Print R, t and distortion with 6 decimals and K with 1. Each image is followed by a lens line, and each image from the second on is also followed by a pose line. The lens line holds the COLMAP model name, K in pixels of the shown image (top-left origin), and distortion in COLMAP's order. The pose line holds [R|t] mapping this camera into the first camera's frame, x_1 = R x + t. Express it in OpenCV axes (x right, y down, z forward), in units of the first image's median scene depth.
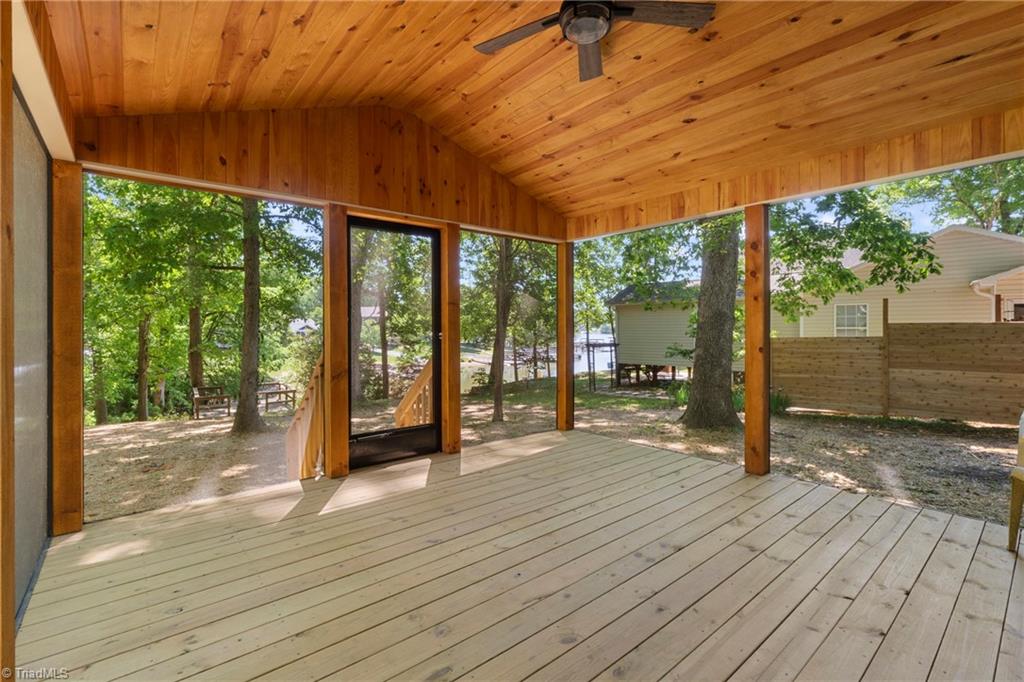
lens RADIAL K [[464.8, 0, 506.7], [0, 464.8, 333.6], [0, 0, 1]] dist [-0.003316, -0.001163]
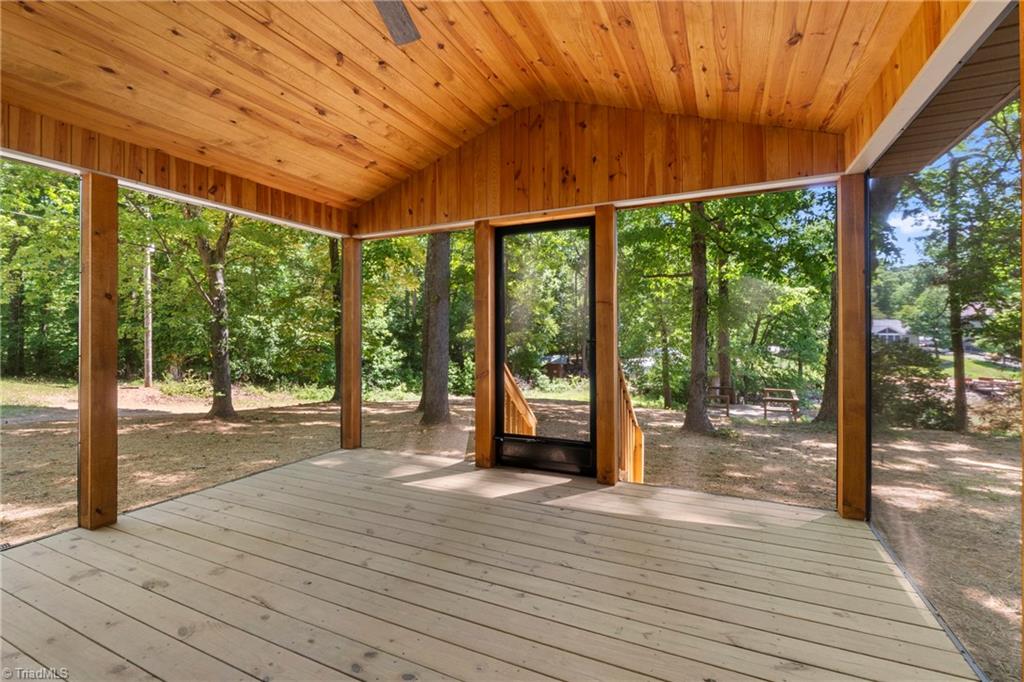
lens RADIAL K [[464.8, 0, 505.8], [0, 464.8, 336.4], [0, 0, 1]] dist [-0.003316, -0.001163]
pose [[0.417562, 0.009225, -0.908602, 0.699154], [-0.009337, 0.999939, 0.005862, -0.009333], [0.908601, 0.006036, 0.417622, 0.618417]]
